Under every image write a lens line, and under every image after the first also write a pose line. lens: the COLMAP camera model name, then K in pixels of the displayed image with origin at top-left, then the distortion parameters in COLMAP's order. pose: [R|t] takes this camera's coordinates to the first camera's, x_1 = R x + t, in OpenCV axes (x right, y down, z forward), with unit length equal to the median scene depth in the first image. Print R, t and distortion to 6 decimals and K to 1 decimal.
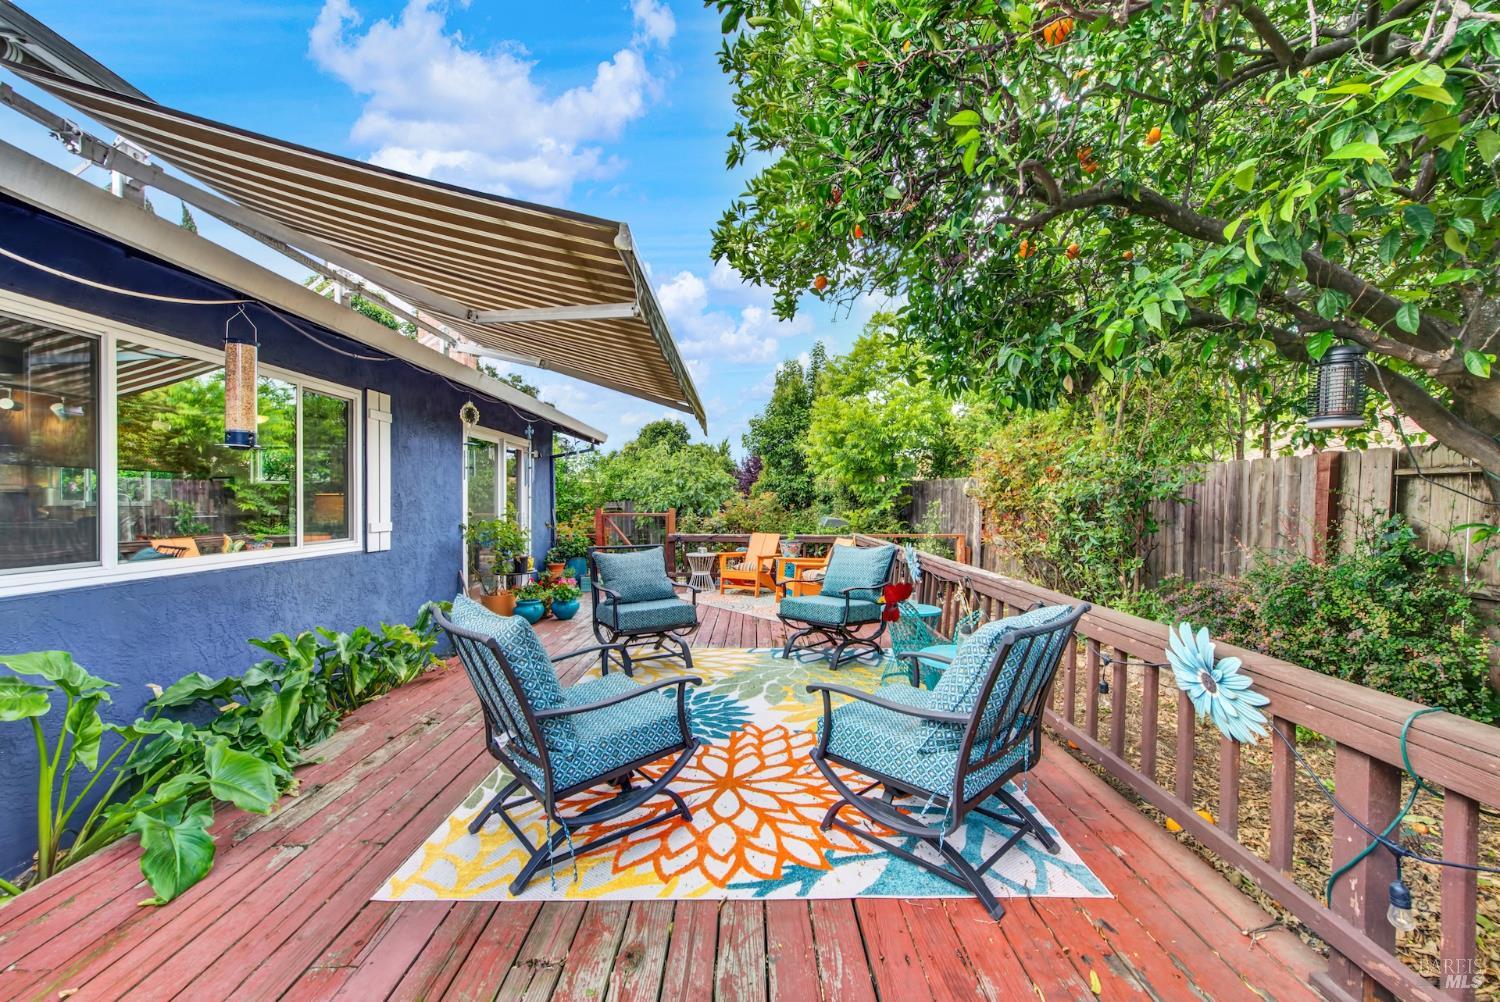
lens RADIAL K [[595.6, 0, 756.4], [0, 595.6, 505.5], [0, 0, 1]] dist [0.001160, -0.000177]
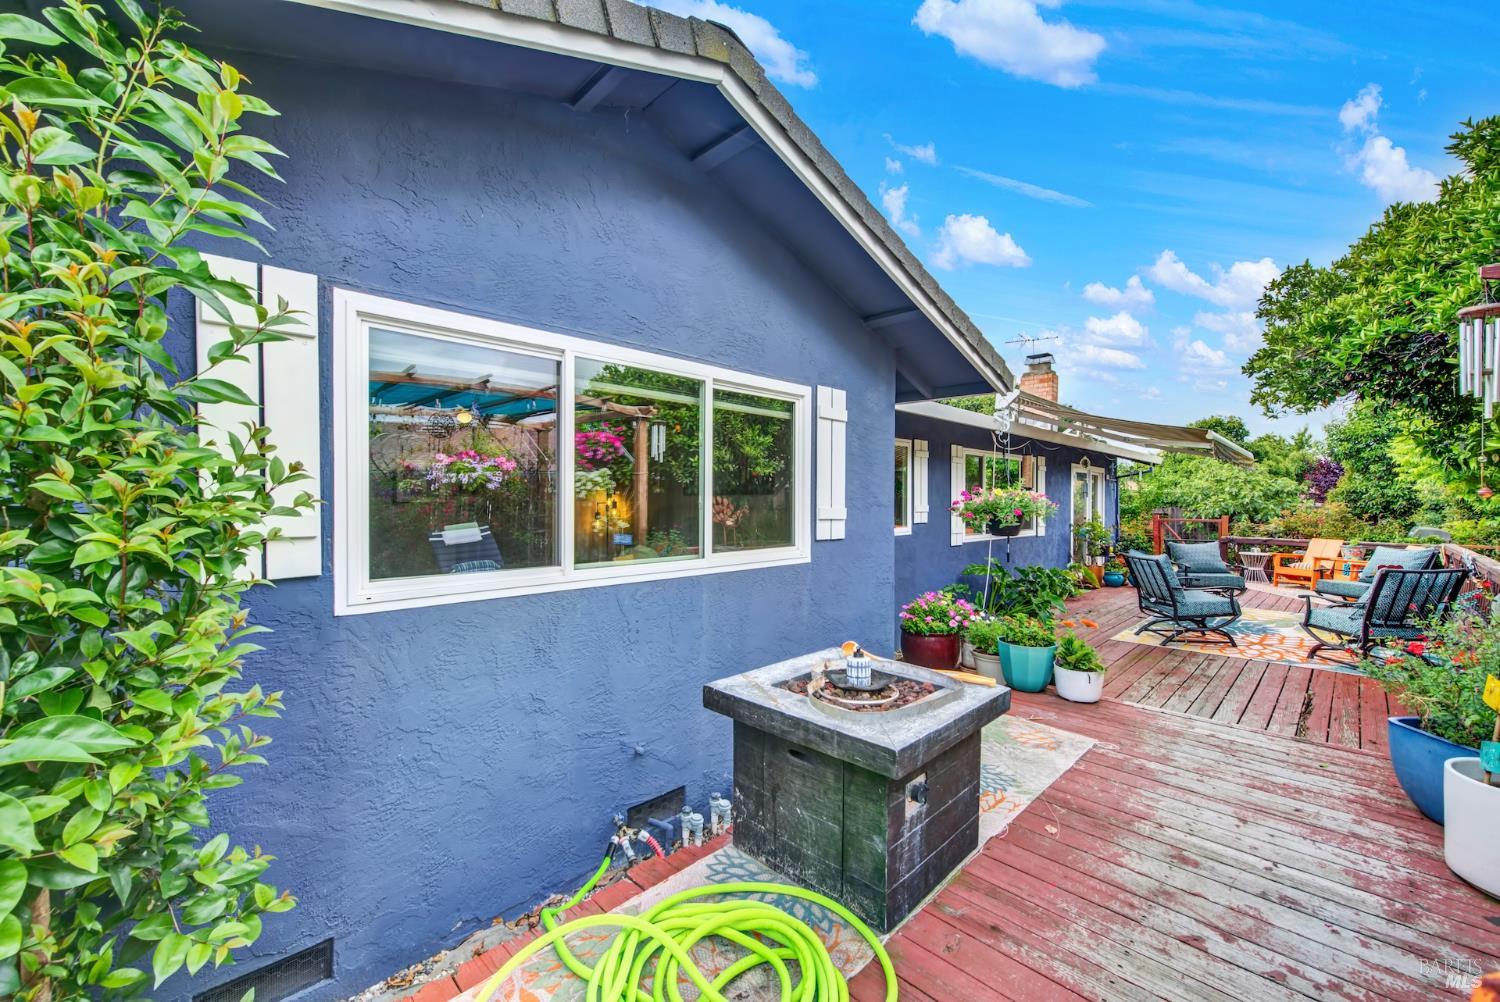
lens RADIAL K [[595.6, 0, 756.4], [0, 595.6, 505.5], [0, 0, 1]] dist [0.001160, -0.000177]
pose [[0.694372, 0.005592, -0.719594, 0.075436], [-0.006175, 0.999979, 0.001812, -0.013462], [0.719589, 0.003185, 0.694392, -0.573529]]
